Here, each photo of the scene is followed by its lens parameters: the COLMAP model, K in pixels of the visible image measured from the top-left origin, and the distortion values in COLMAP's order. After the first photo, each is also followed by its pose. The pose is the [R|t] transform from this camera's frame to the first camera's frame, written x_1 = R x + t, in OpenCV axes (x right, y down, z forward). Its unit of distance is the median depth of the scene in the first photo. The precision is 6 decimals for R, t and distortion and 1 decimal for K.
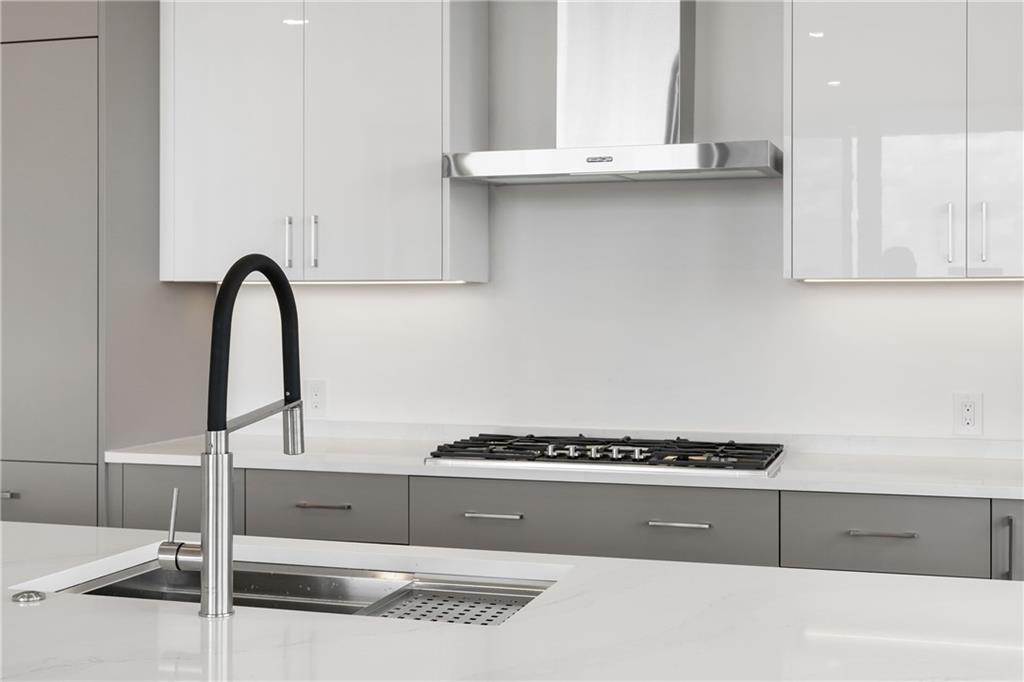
lens RADIAL K [[1300.0, 0, 512.0], [0, 1300.0, 341.0], [0, 0, 1]] dist [0.151420, 0.003460]
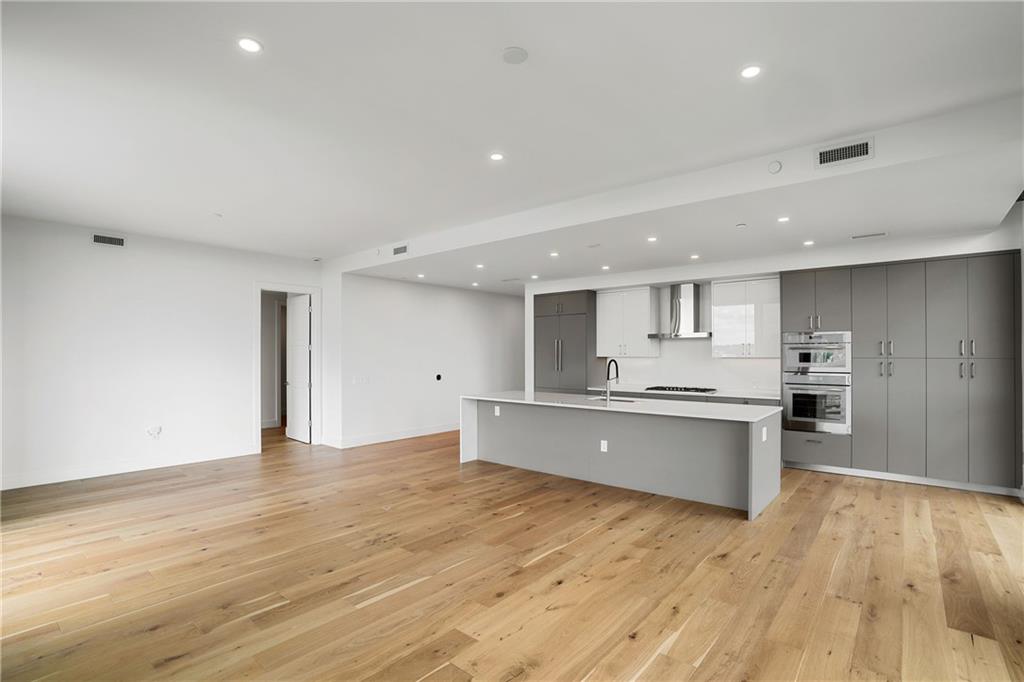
lens RADIAL K [[480.7, 0, 506.9], [0, 480.7, 354.1], [0, 0, 1]] dist [0.001832, 0.000875]
pose [[0.915948, -0.002997, -0.401286, 0.216836], [-0.003488, 0.999875, -0.015431, -0.025877], [0.401282, 0.015533, 0.915823, -1.083111]]
